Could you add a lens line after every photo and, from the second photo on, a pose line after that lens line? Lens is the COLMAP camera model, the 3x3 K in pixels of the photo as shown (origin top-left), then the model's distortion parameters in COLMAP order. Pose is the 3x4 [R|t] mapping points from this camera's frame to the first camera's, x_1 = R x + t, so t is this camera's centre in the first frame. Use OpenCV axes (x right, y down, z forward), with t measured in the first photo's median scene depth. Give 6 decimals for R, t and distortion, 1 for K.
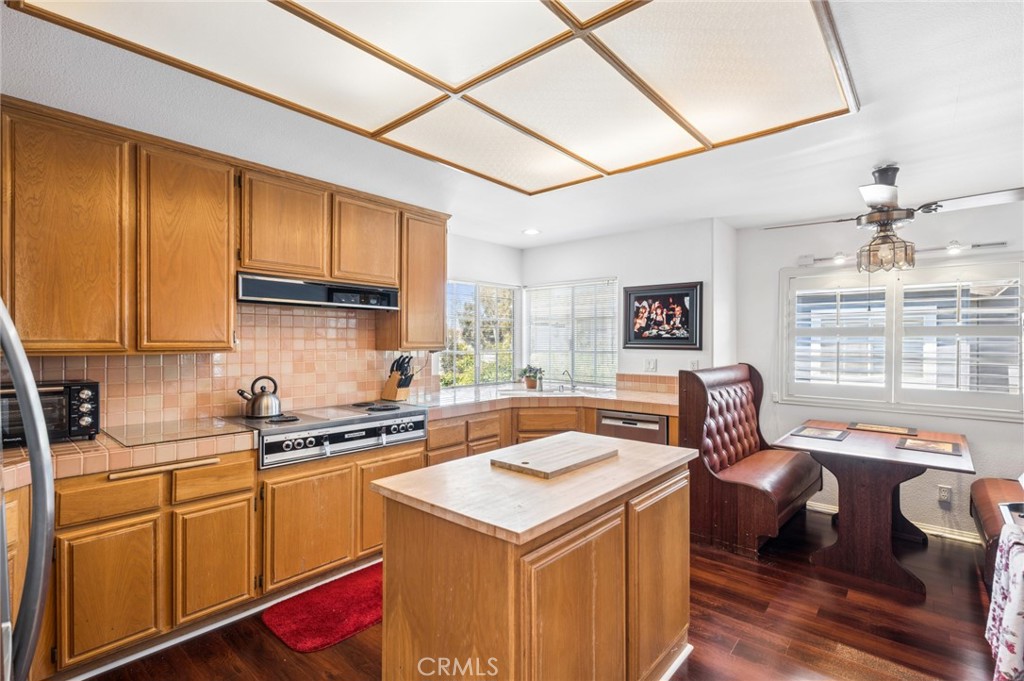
lens RADIAL K [[477.8, 0, 508.8], [0, 477.8, 344.5], [0, 0, 1]] dist [0.013136, -0.003042]
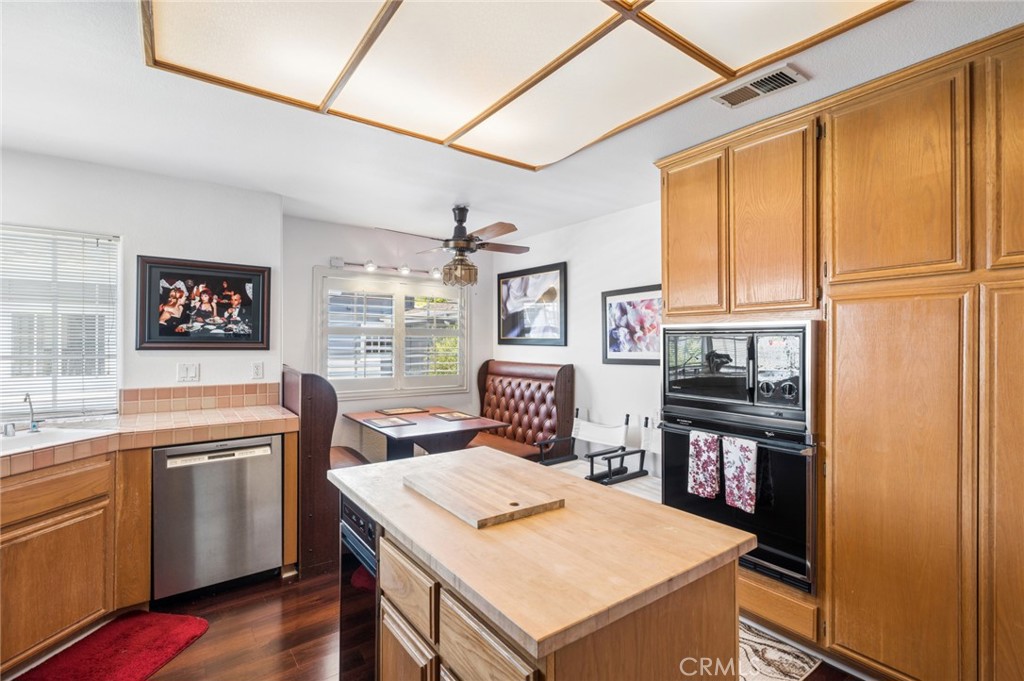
lens RADIAL K [[477.8, 0, 522.8], [0, 477.8, 341.5], [0, 0, 1]] dist [0.013136, -0.003042]
pose [[0.204253, 0.000156, 0.978918, -0.318042], [0.004745, 0.999988, -0.001149, 0.000541], [-0.978907, 0.004880, 0.204250, 0.393372]]
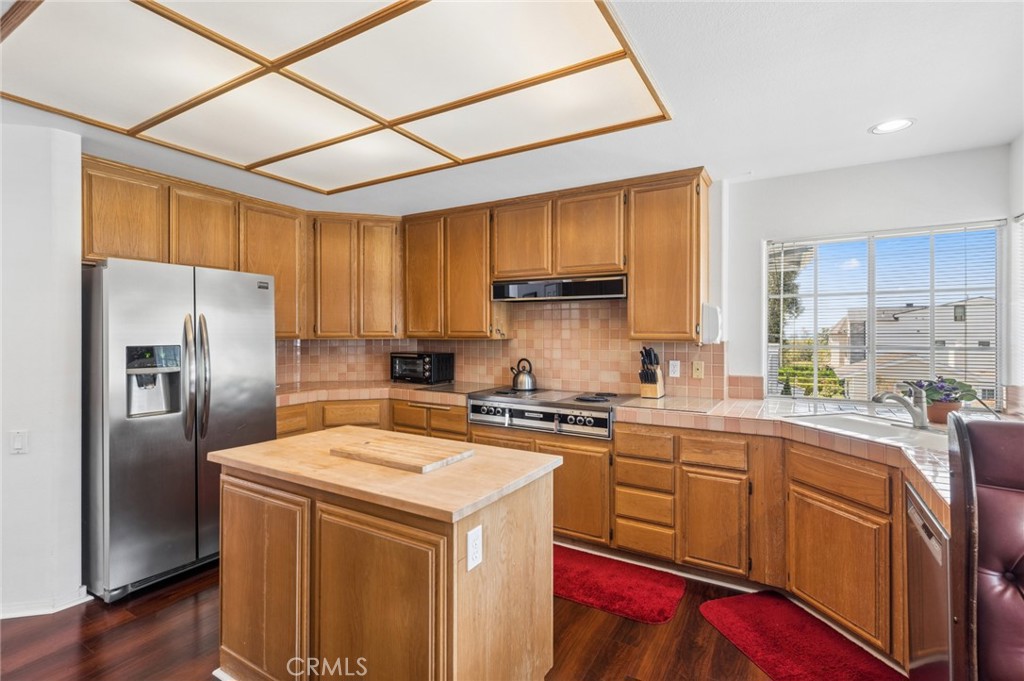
lens RADIAL K [[477.8, 0, 505.2], [0, 477.8, 331.2], [0, 0, 1]] dist [0.013136, -0.003042]
pose [[0.173969, -0.003080, -0.984746, 0.548080], [-0.005114, 0.999979, -0.004031, -0.001277], [0.984738, 0.005737, 0.173949, 0.528165]]
